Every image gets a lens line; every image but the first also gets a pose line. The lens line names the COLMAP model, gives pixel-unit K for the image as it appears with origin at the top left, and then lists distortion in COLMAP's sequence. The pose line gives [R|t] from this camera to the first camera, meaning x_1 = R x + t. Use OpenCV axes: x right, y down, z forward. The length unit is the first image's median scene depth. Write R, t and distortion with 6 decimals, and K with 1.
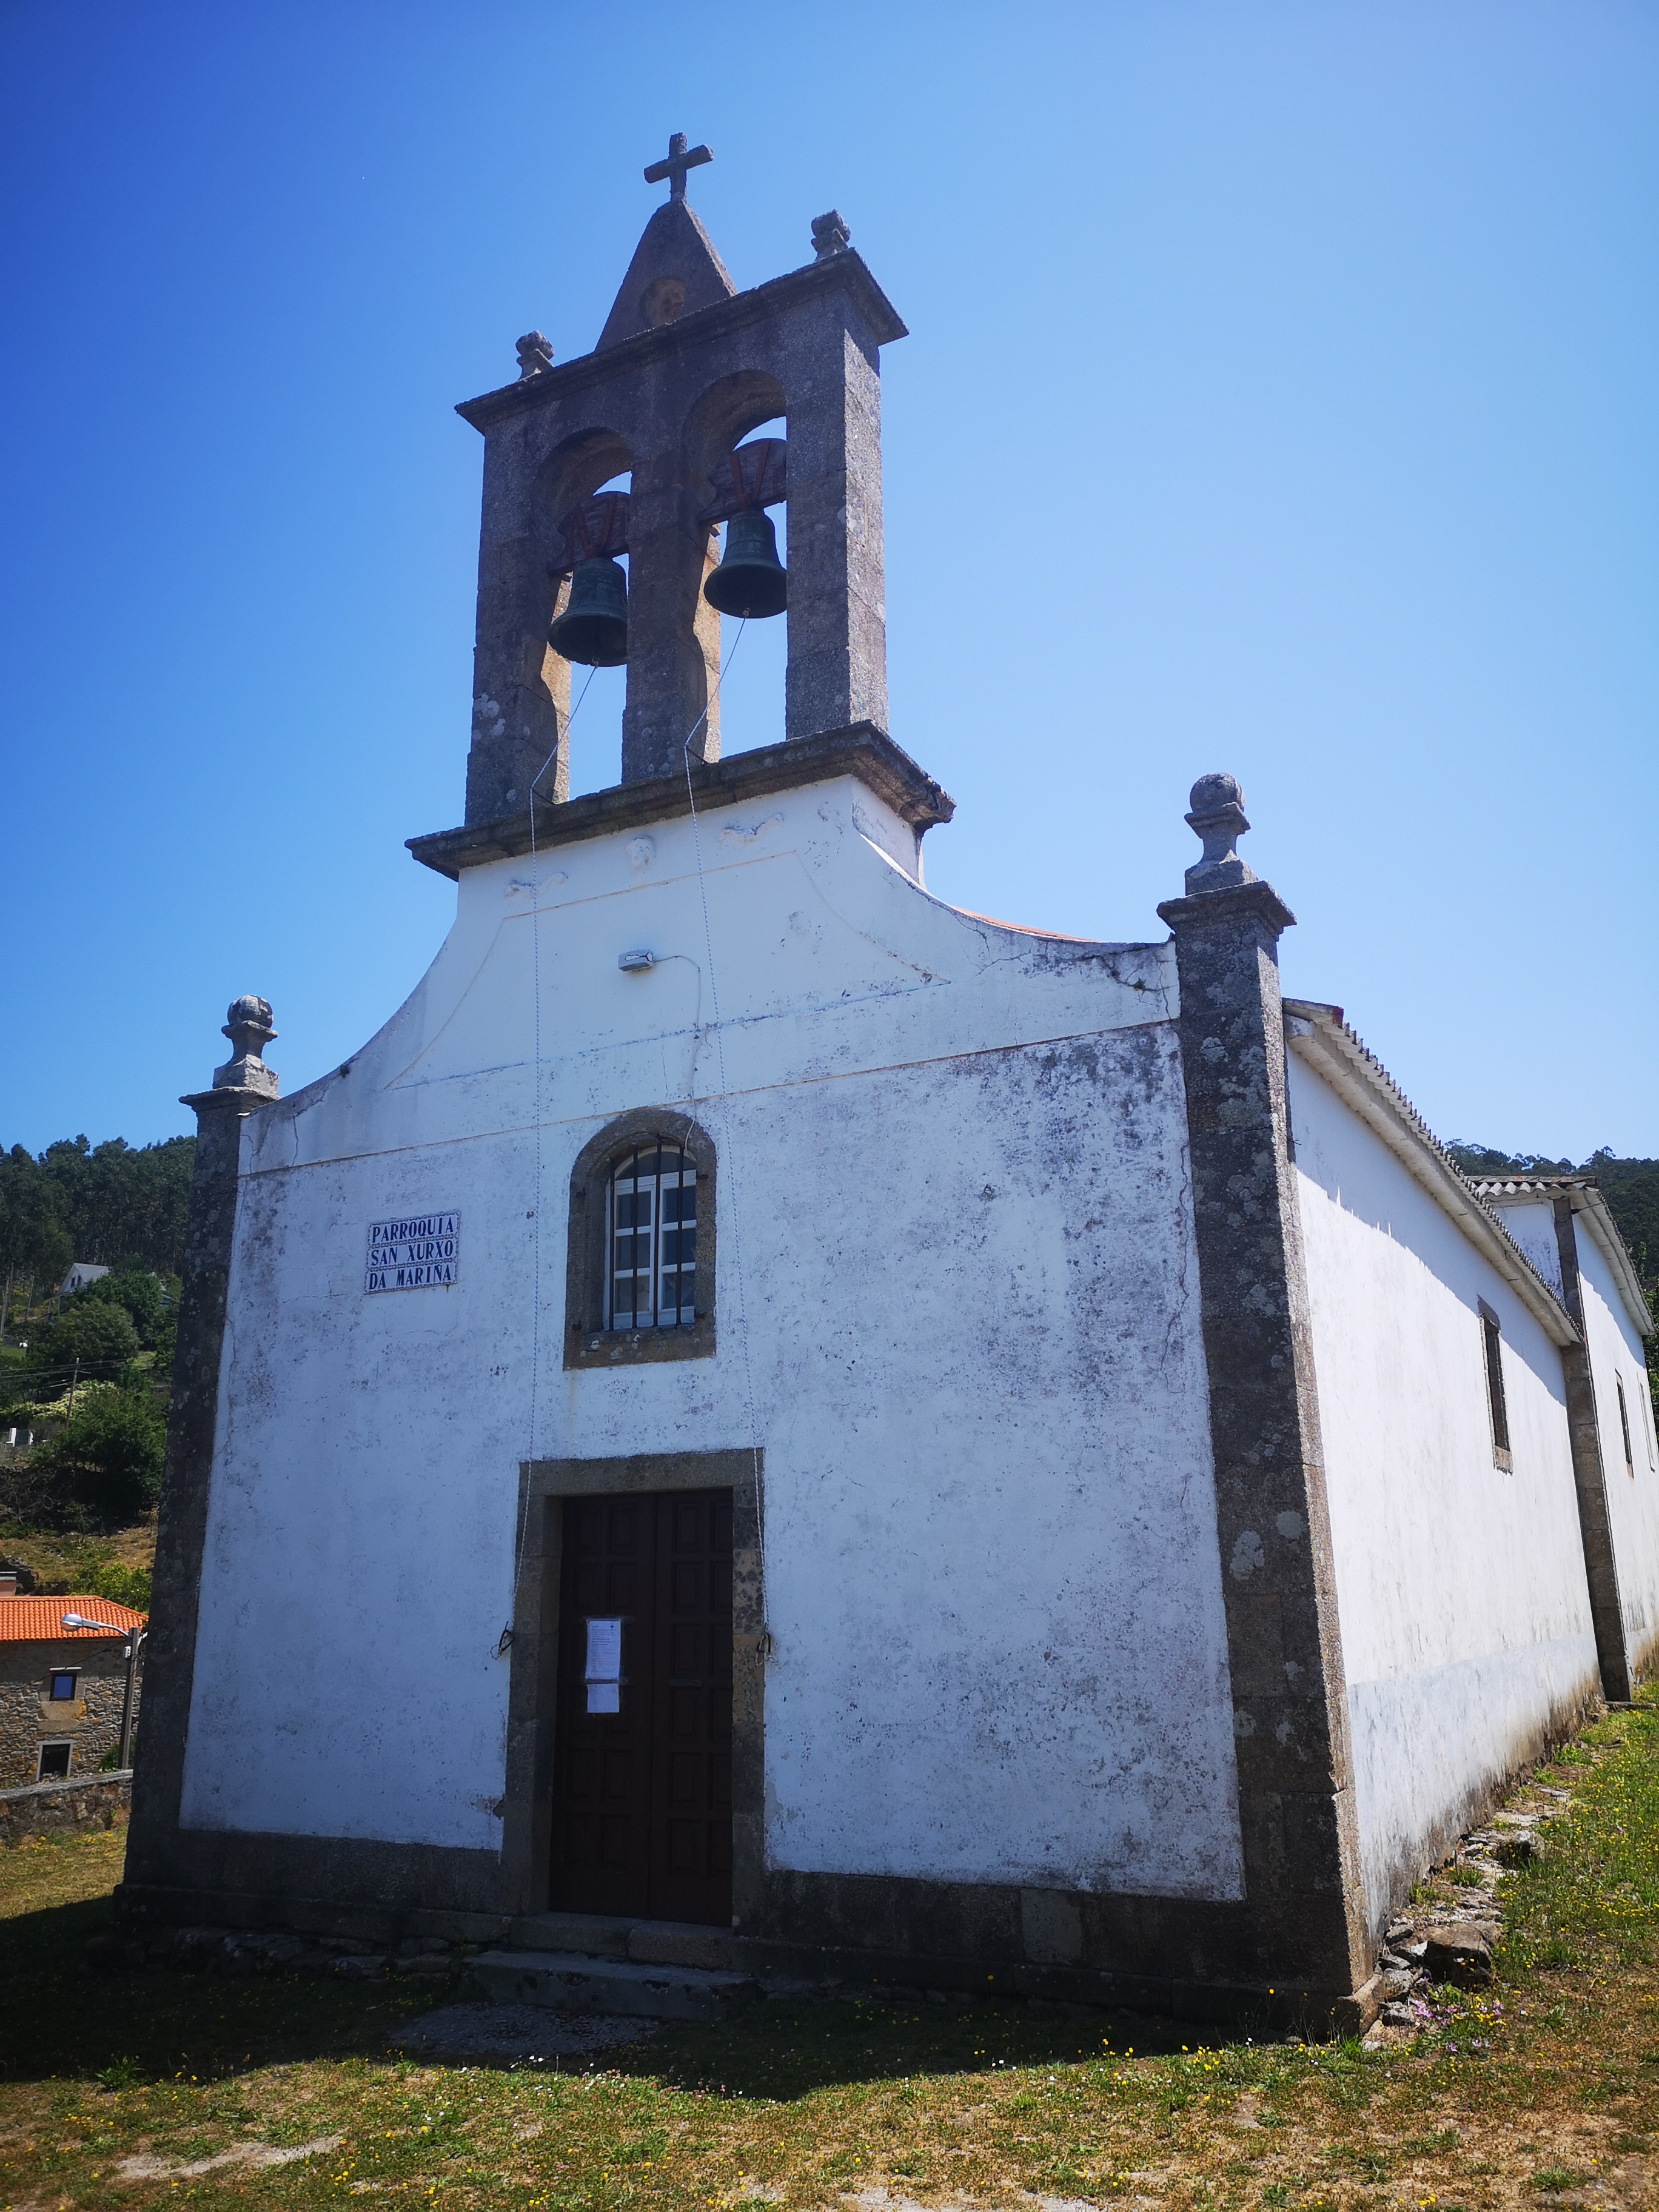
lens RADIAL K [[1736.2, 0, 839.6], [0, 1736.2, 1103.3], [0, 0, 1]] dist [0.067607, -0.058746]
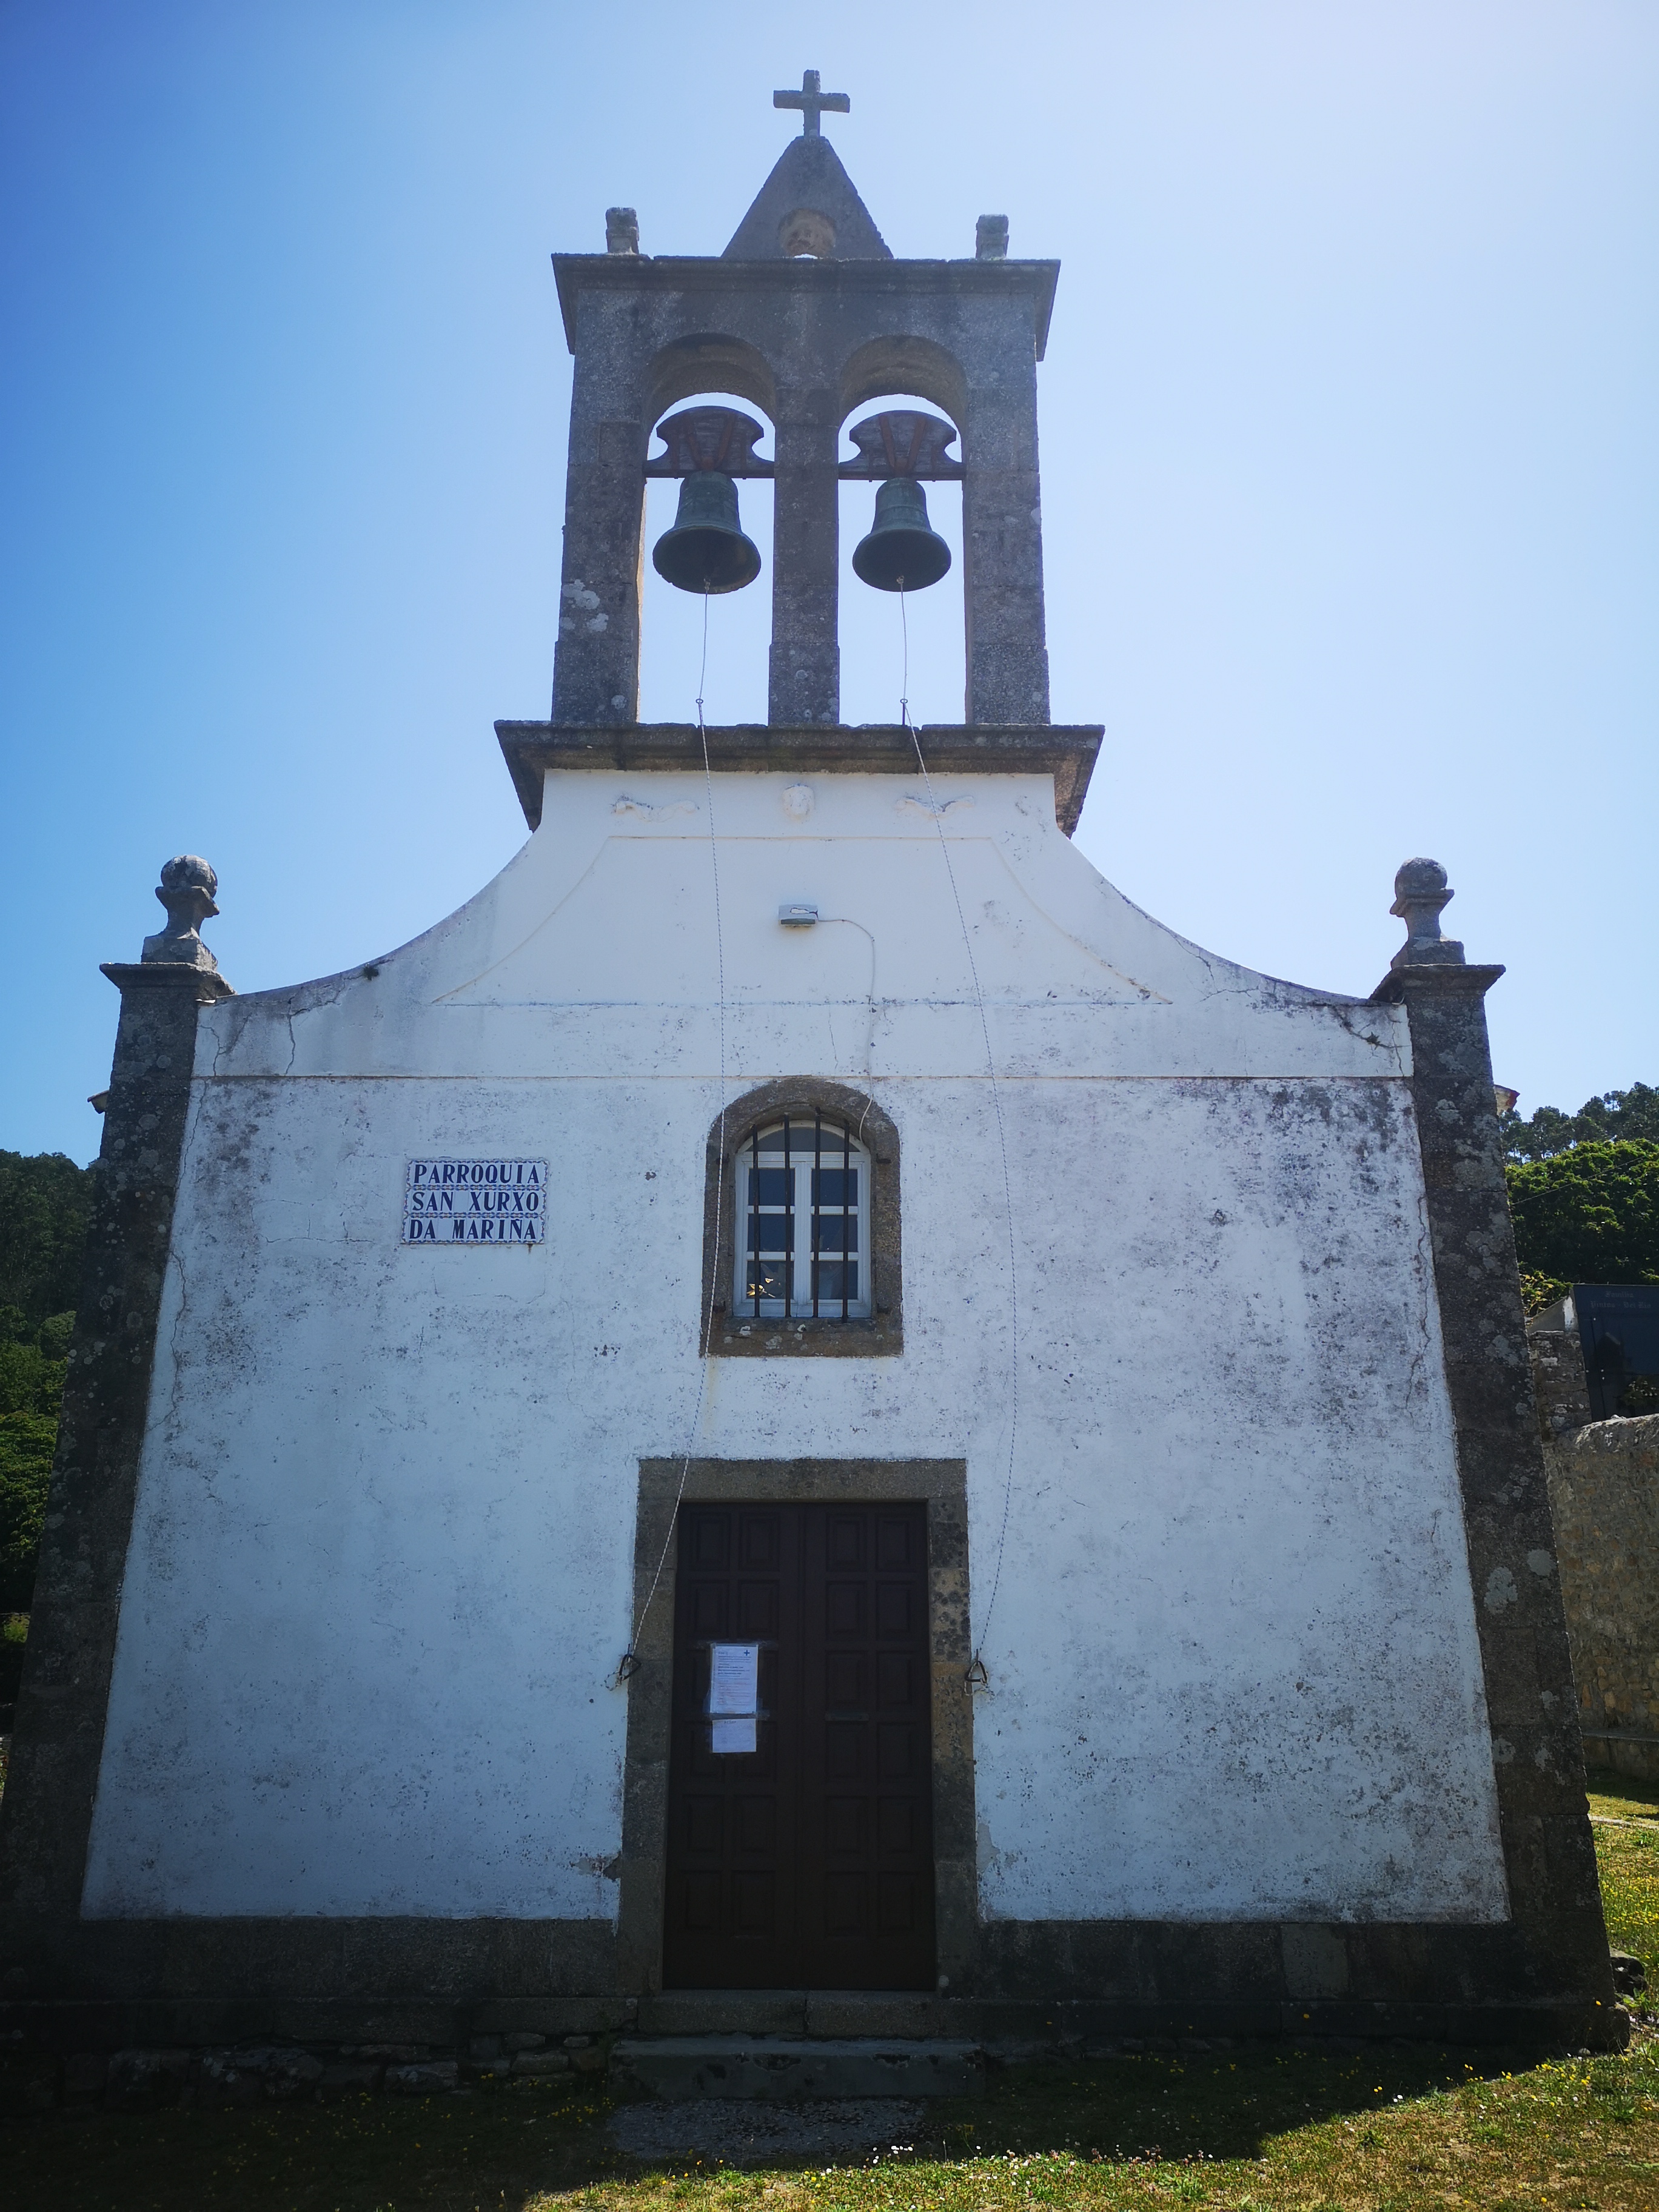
lens RADIAL K [[1736.2, 0, 811.7], [0, 1736.2, 1094.9], [0, 0, 1]] dist [0.067607, -0.058746]
pose [[0.878164, 0.161763, 0.450178, -0.545374], [-0.140430, 0.986800, -0.080652, 0.089442], [-0.457282, 0.007608, 0.889289, 0.203355]]
